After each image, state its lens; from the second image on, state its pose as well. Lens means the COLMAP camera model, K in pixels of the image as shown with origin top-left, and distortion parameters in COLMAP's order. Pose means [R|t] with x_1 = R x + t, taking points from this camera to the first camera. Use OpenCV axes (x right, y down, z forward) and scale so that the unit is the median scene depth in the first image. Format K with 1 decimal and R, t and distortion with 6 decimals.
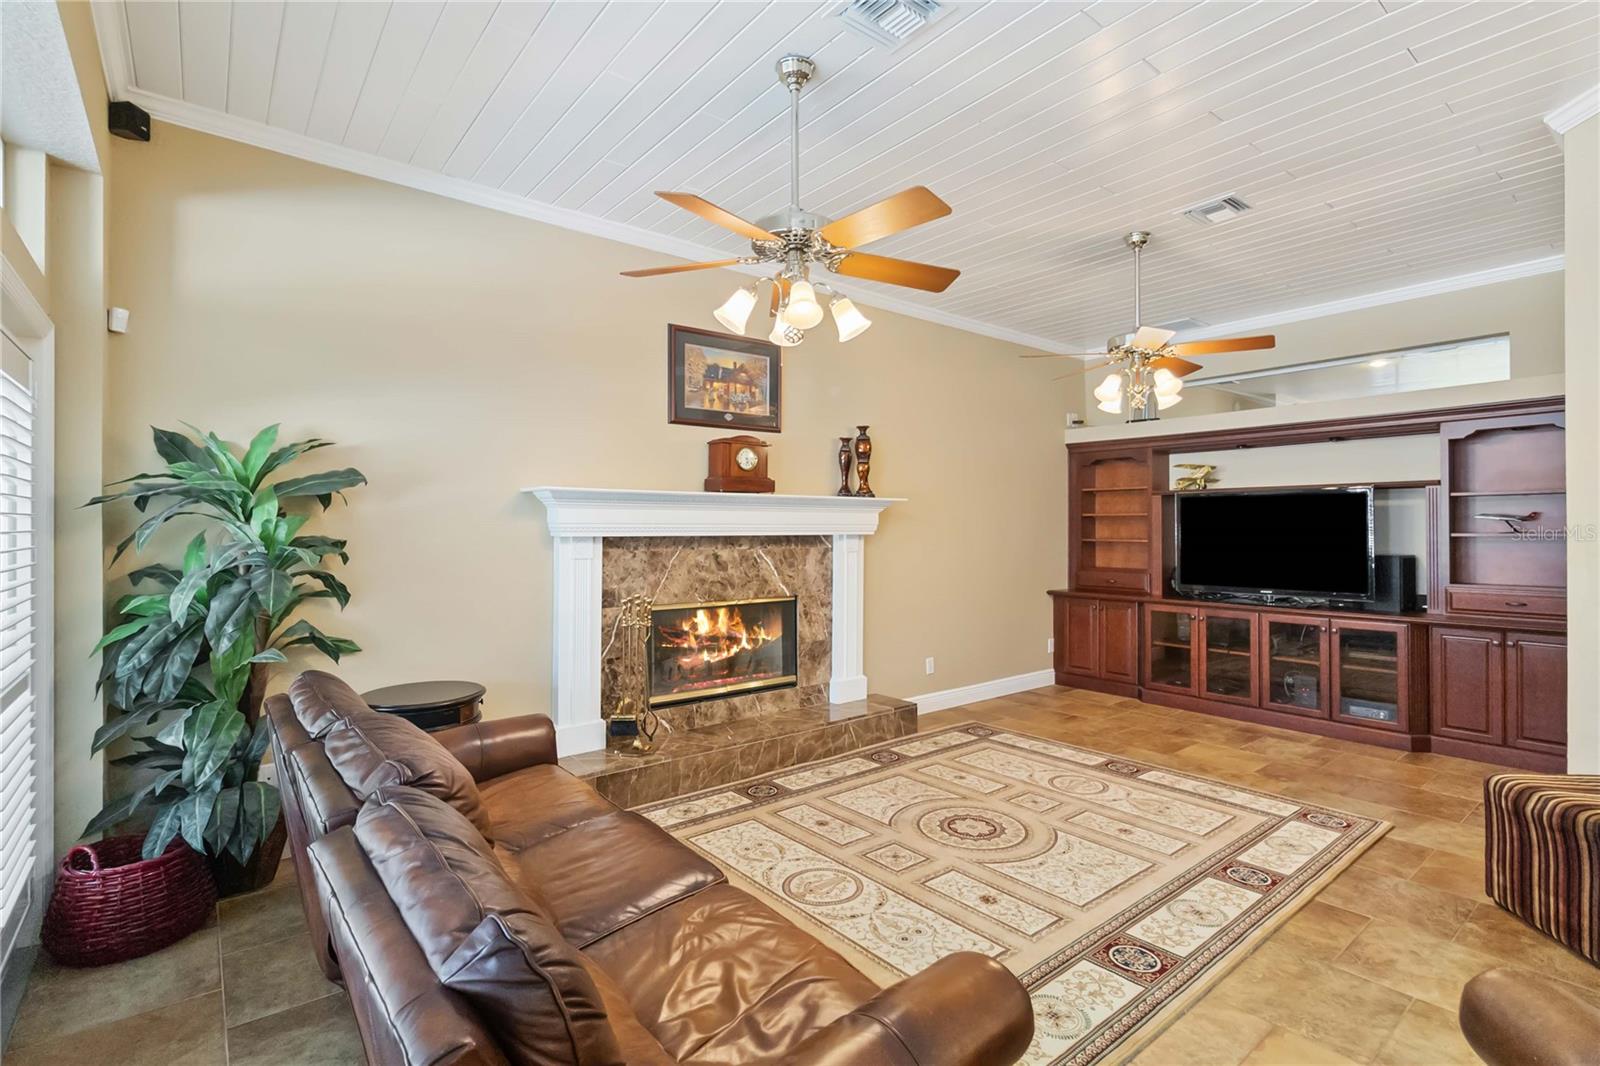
lens RADIAL K [[746.5, 0, 800.0], [0, 746.5, 533.0], [0, 0, 1]] dist [-0.028808, 0.000089]
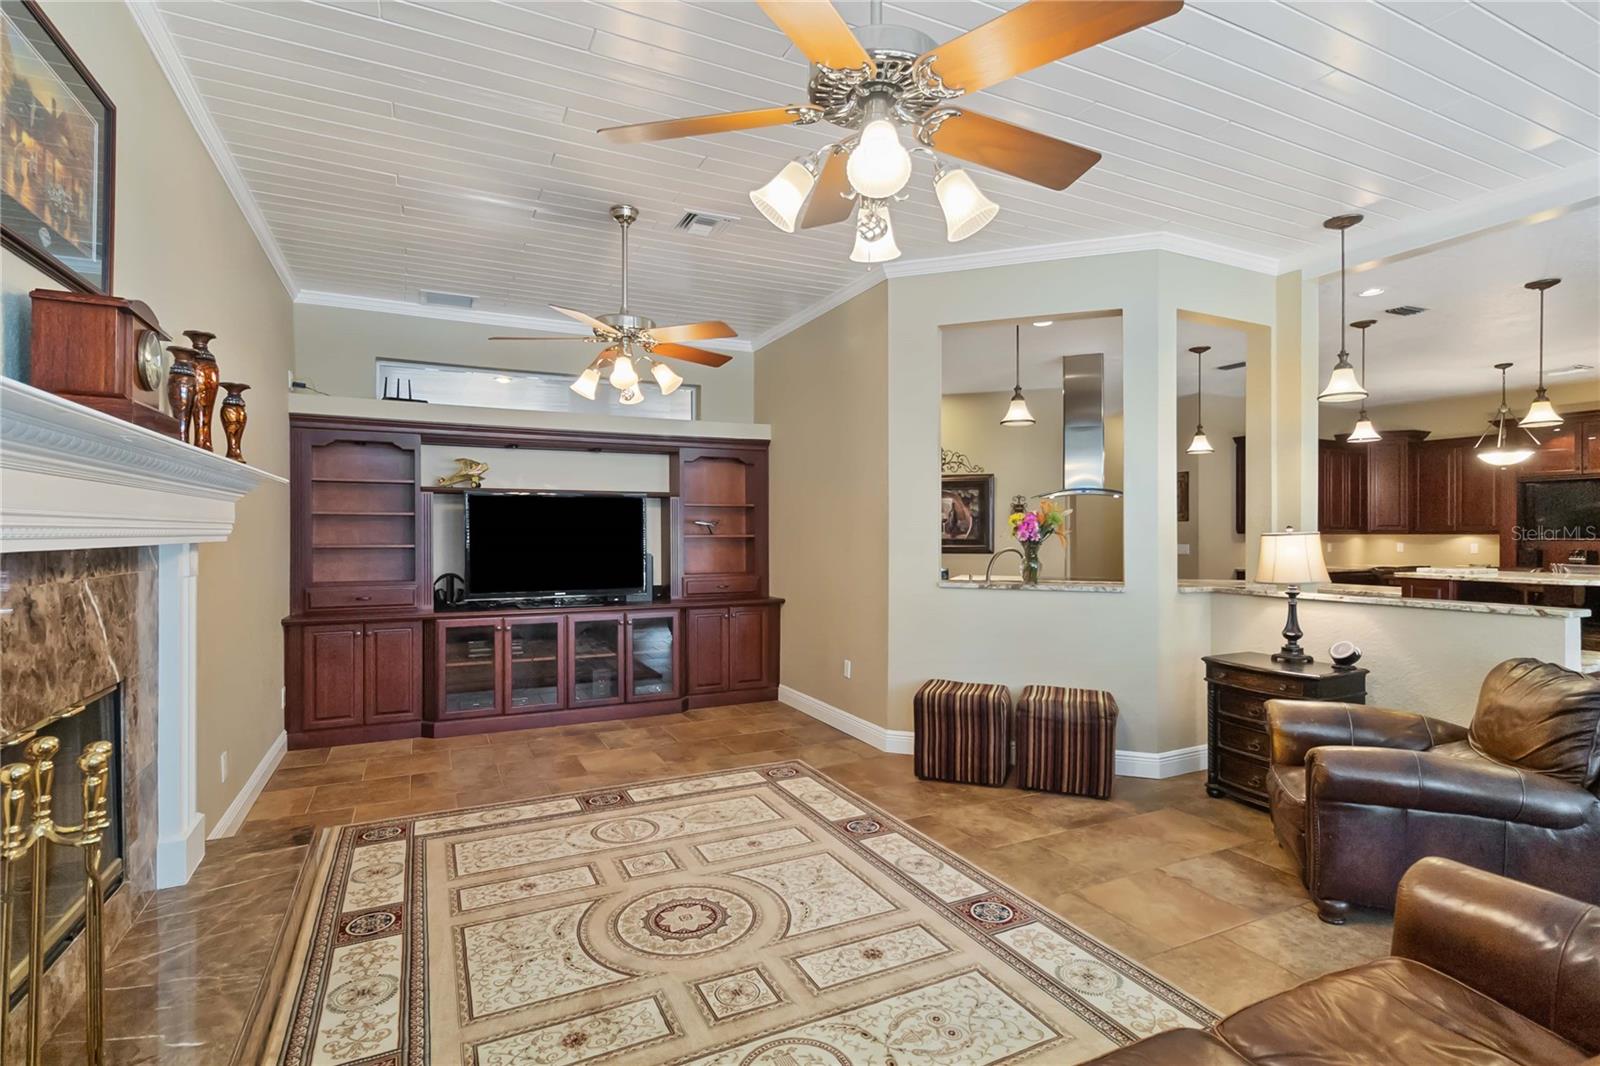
lens RADIAL K [[769.6, 0, 797.5], [0, 769.6, 526.7], [0, 0, 1]] dist [0.022706, -0.000312]
pose [[0.215711, 0.006888, 0.976433, -0.355209], [0.005626, 0.999950, -0.008296, -0.001381], [-0.976441, 0.007283, 0.215661, 0.478029]]
